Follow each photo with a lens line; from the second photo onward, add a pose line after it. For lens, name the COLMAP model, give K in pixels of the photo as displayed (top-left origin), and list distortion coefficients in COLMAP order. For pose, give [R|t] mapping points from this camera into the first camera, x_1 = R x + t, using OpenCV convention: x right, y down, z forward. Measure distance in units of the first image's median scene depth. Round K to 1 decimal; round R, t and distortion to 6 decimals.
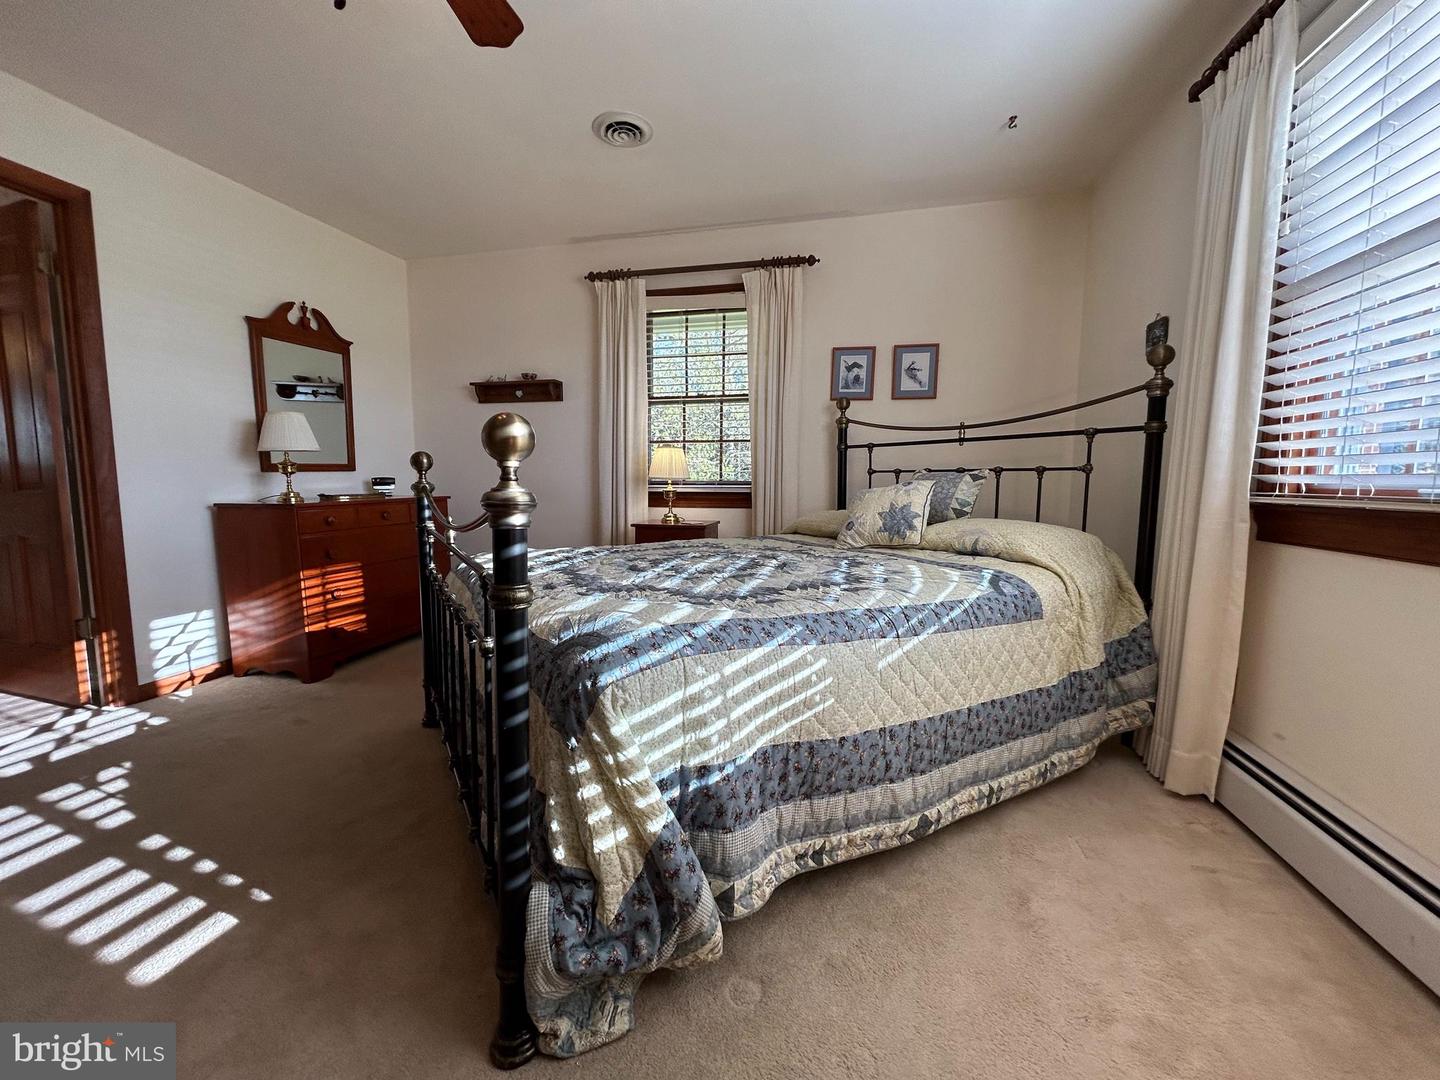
lens RADIAL K [[583.0, 0, 722.0], [0, 583.0, 544.1], [0, 0, 1]] dist [-0.001705, -0.000503]
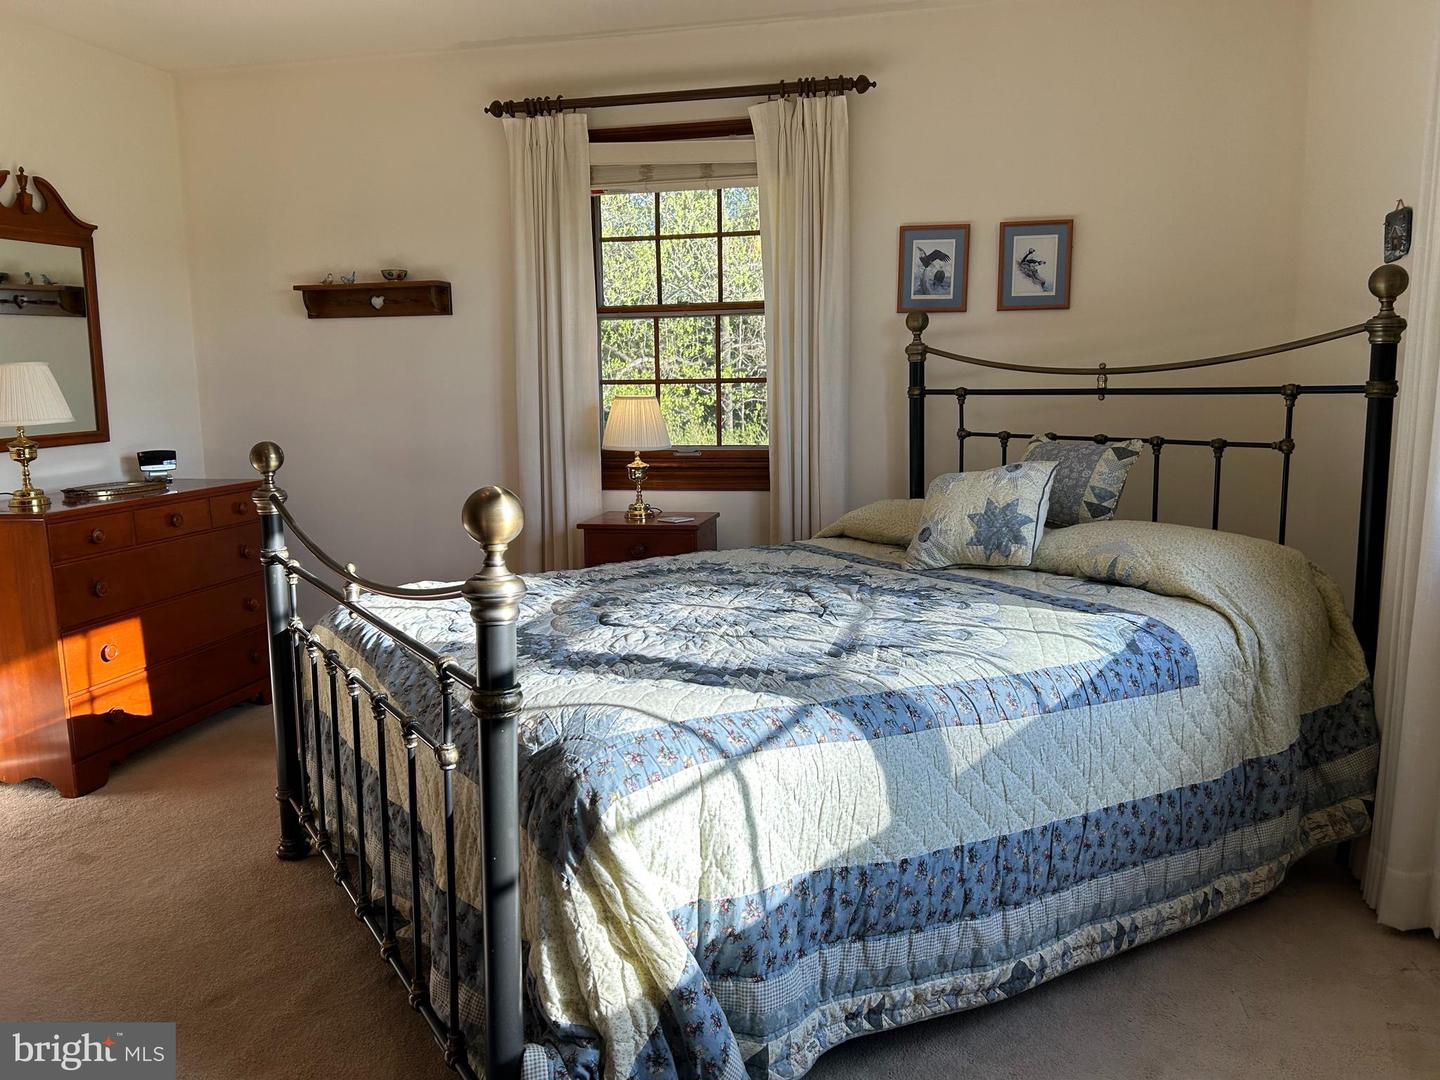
lens RADIAL K [[1093.5, 0, 718.1], [0, 1093.5, 543.1], [0, 0, 1]] dist [0.063897, -0.070266]
pose [[0.999747, -0.021678, 0.006041, -0.019517], [0.021448, 0.999129, 0.035789, -0.075272], [-0.006812, -0.035650, 0.999341, -0.229343]]
